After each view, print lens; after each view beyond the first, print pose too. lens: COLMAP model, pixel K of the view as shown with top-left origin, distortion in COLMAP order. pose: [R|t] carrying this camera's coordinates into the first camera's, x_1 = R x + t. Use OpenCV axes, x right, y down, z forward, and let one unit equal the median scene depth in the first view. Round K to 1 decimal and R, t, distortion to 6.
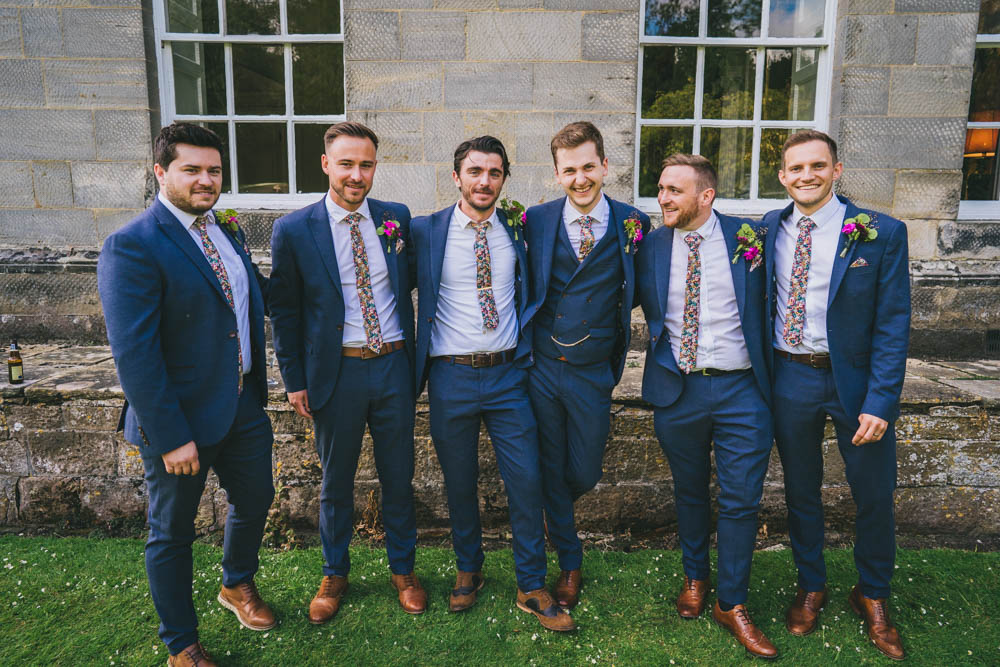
lens RADIAL K [[714.5, 0, 501.3], [0, 714.5, 316.9], [0, 0, 1]] dist [-0.039252, 0.054492]
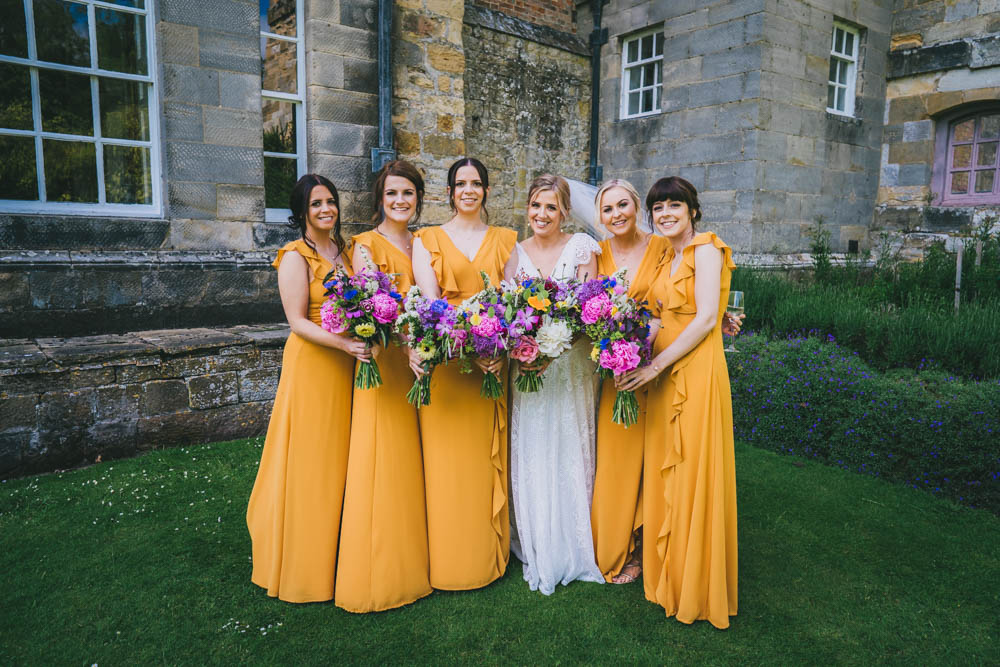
lens RADIAL K [[704.8, 0, 504.4], [0, 704.8, 319.5], [0, 0, 1]] dist [-0.034871, 0.047883]
pose [[0.763064, -0.075328, 0.641918, 0.107555], [0.085965, 0.996190, 0.014711, 0.073650], [-0.640581, 0.043957, 0.766632, -0.343897]]
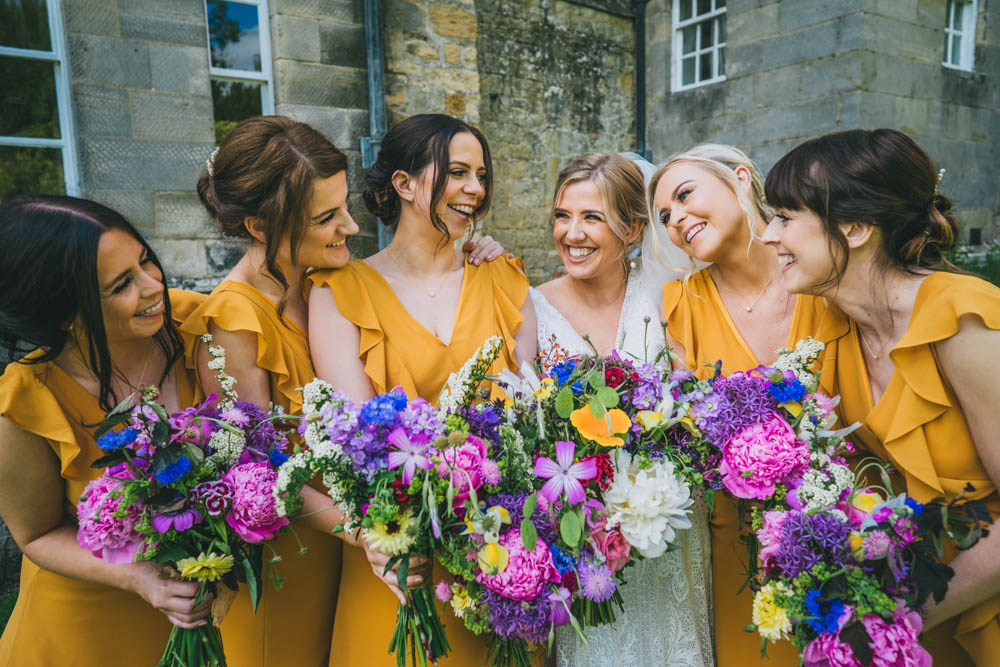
lens RADIAL K [[704.8, 0, 504.4], [0, 704.8, 319.5], [0, 0, 1]] dist [-0.034871, 0.047883]
pose [[0.792368, -0.104011, 0.601111, 0.337350], [0.120080, 0.992673, 0.013478, 0.020981], [-0.598108, 0.061502, 0.799052, -0.088810]]
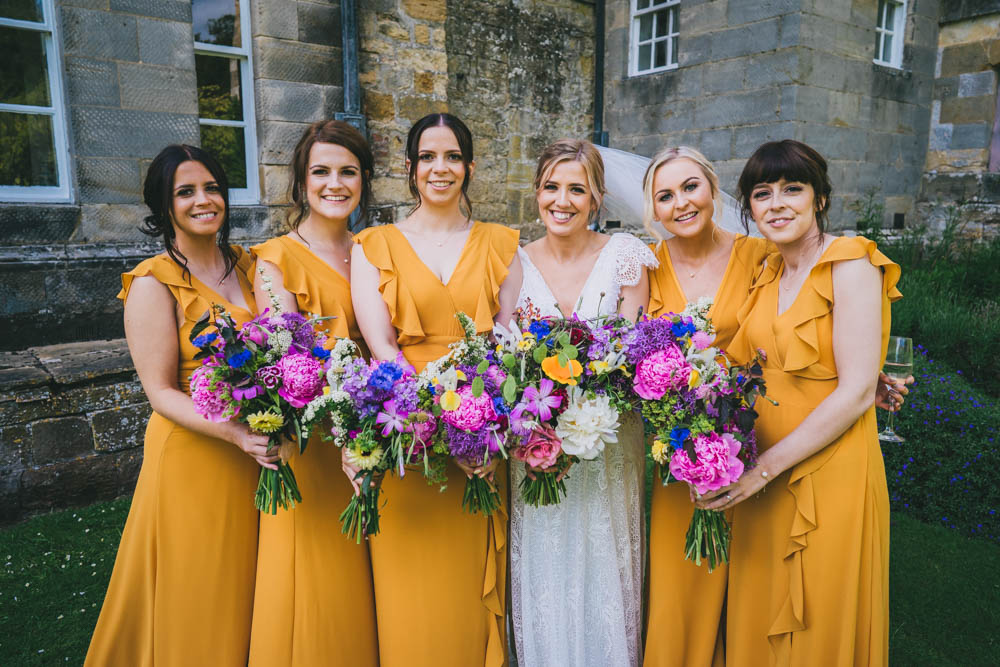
lens RADIAL K [[714.5, 0, 501.3], [0, 714.5, 316.9], [0, 0, 1]] dist [-0.039252, 0.054492]
pose [[0.758474, -0.109861, 0.642376, 0.258260], [0.101294, 0.993583, 0.050325, 0.031332], [-0.643783, 0.026899, 0.764735, -0.168679]]
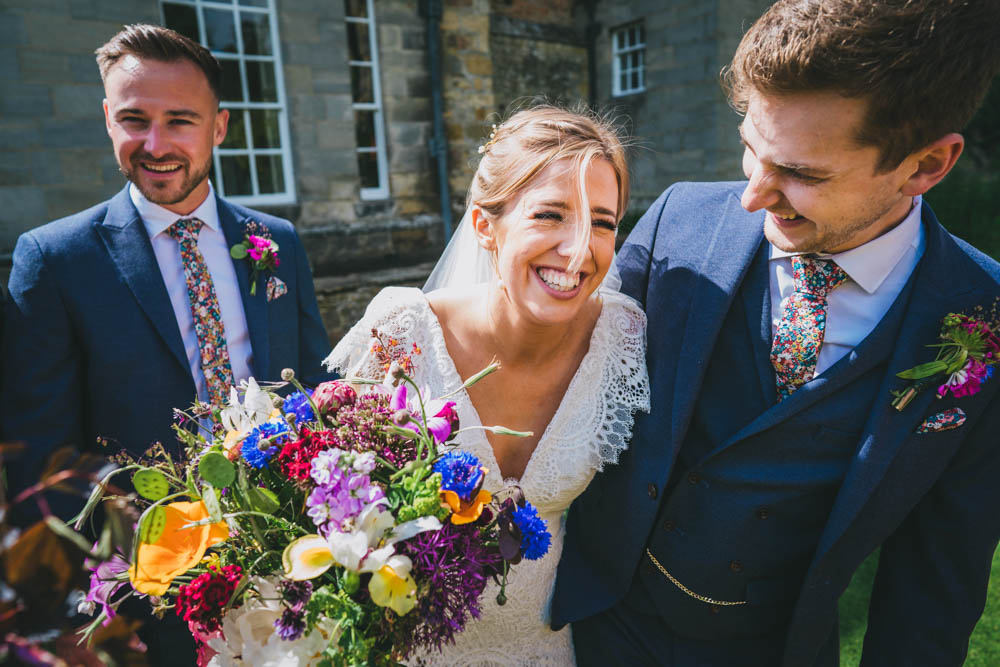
lens RADIAL K [[714.5, 0, 501.3], [0, 714.5, 316.9], [0, 0, 1]] dist [-0.039252, 0.054492]
pose [[0.768261, -0.165897, 0.618266, -0.322971], [0.151479, 0.985518, 0.076213, 0.087693], [-0.621956, 0.035103, 0.782265, -0.753782]]
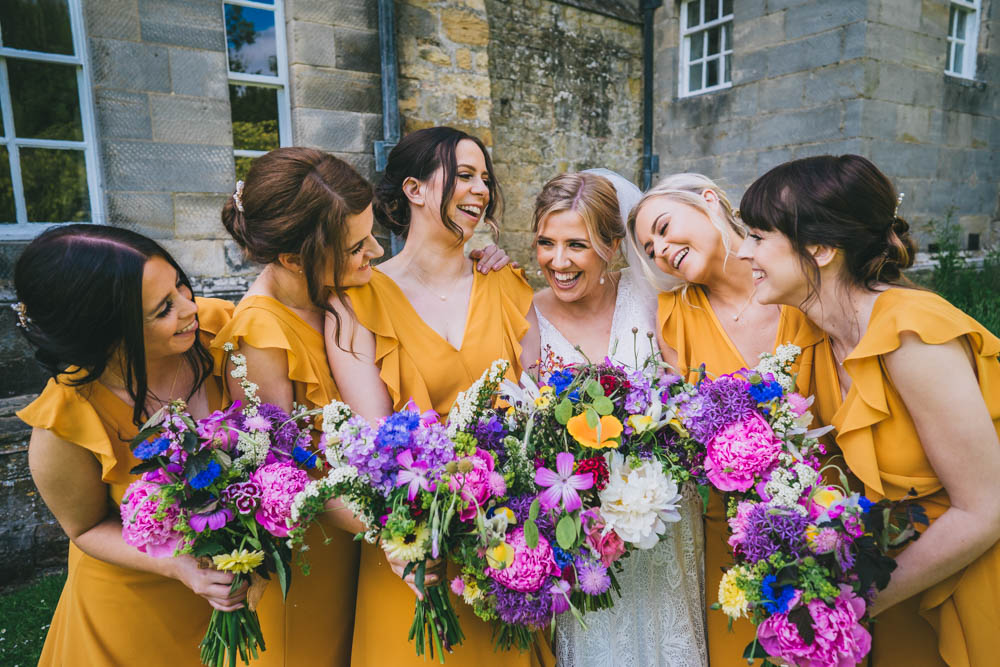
lens RADIAL K [[690.9, 0, 512.0], [0, 690.9, 331.7], [0, 0, 1]] dist [-0.033074, 0.045431]
pose [[0.794905, -0.109518, 0.596768, 0.331239], [0.112699, 0.993109, 0.032138, 0.019019], [-0.596175, 0.041709, 0.801770, -0.100043]]
